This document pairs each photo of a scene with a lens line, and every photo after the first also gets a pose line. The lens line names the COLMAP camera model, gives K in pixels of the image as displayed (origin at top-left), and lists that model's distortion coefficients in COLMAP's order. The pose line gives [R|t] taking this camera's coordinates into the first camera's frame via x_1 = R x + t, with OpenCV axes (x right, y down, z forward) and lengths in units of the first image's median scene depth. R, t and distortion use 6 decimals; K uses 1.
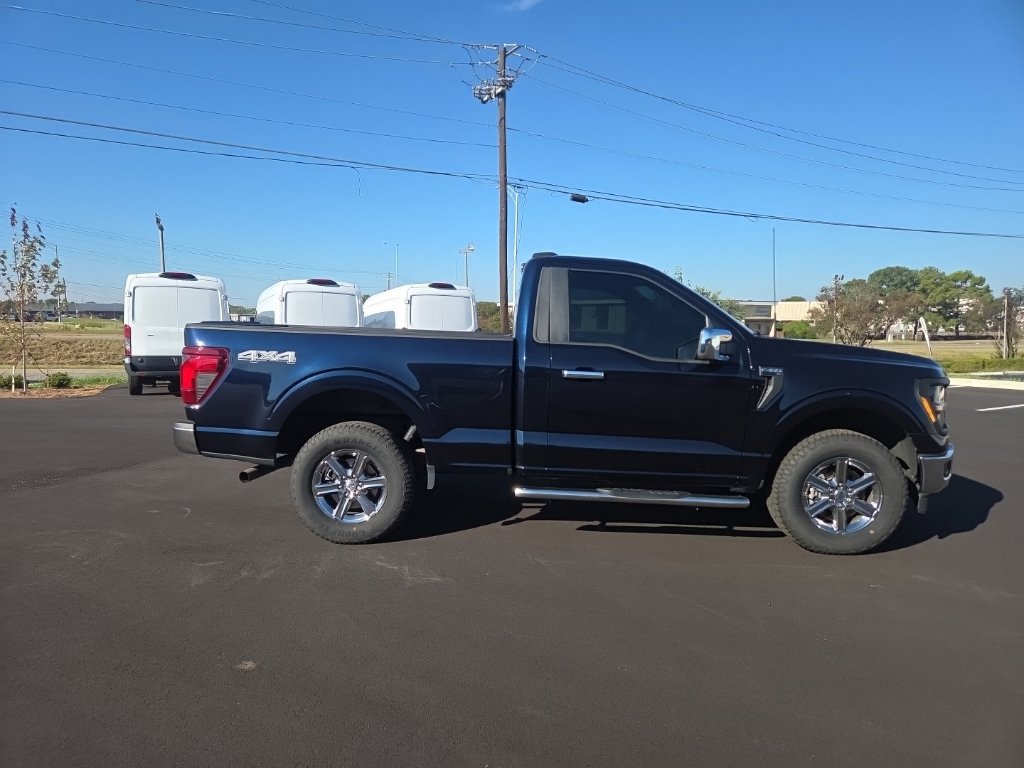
lens RADIAL K [[684.7, 0, 492.9], [0, 684.7, 396.6], [0, 0, 1]] dist [0.083439, -0.072168]
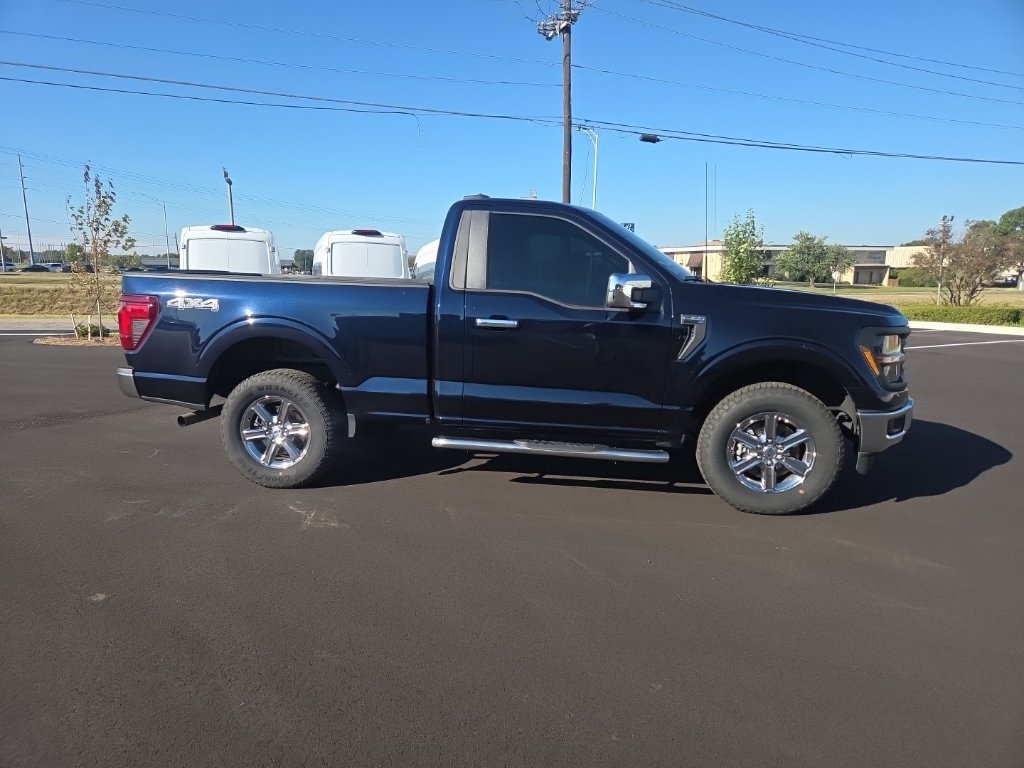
lens RADIAL K [[686.1, 0, 499.0], [0, 686.1, 397.7], [0, 0, 1]] dist [0.077834, -0.068207]
pose [[0.992099, 0.015155, -0.124538, 0.245156], [-0.006238, 0.997408, 0.071681, 0.003569], [0.125302, -0.070338, 0.989622, 0.032003]]
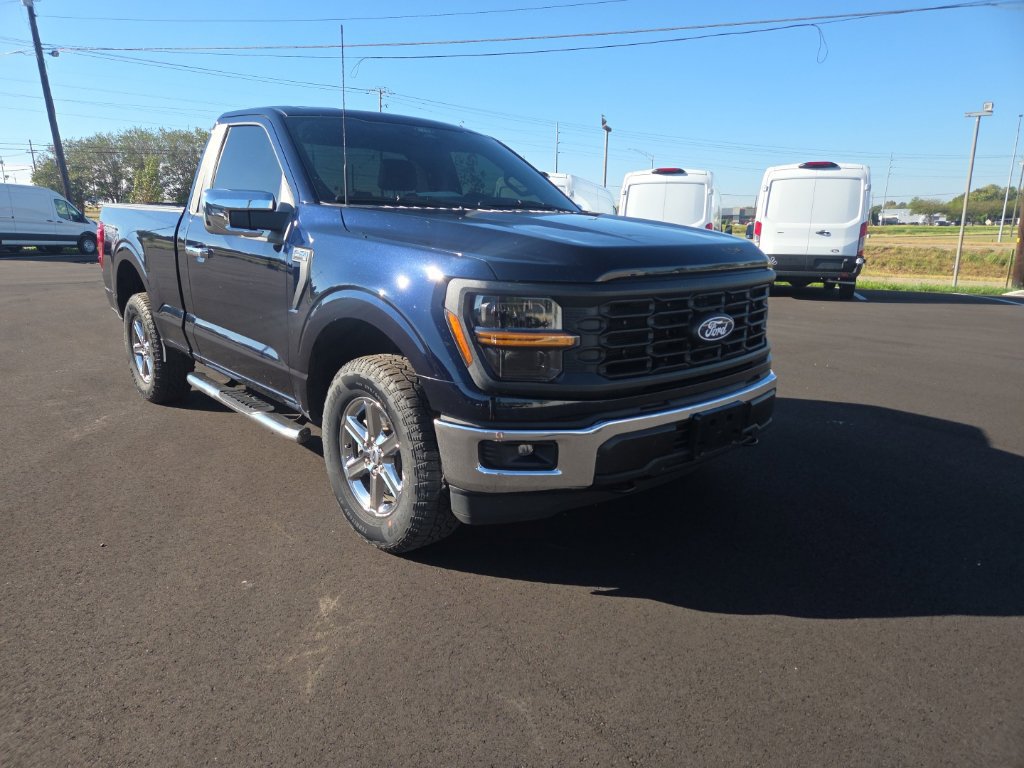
lens RADIAL K [[685.7, 0, 494.7], [0, 685.7, 390.5], [0, 0, 1]] dist [0.075712, -0.063754]
pose [[0.684354, 0.167466, -0.709659, 0.986679], [-0.076799, 0.984409, 0.158241, -0.025763], [0.725095, -0.053792, 0.686545, 0.630306]]
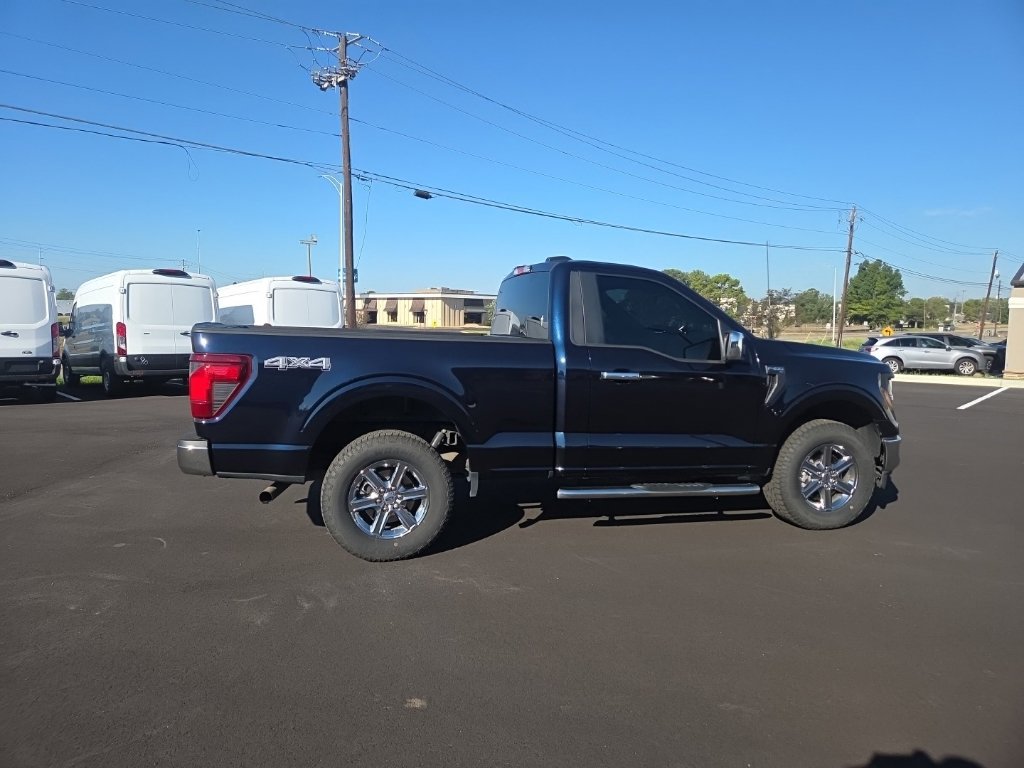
lens RADIAL K [[685.9, 0, 495.8], [0, 685.9, 381.8], [0, 0, 1]] dist [0.080776, -0.070880]
pose [[0.960508, -0.023053, 0.277294, -0.322792], [0.026434, 0.999615, -0.008460, -0.018319], [-0.276993, 0.015456, 0.960748, 0.052064]]
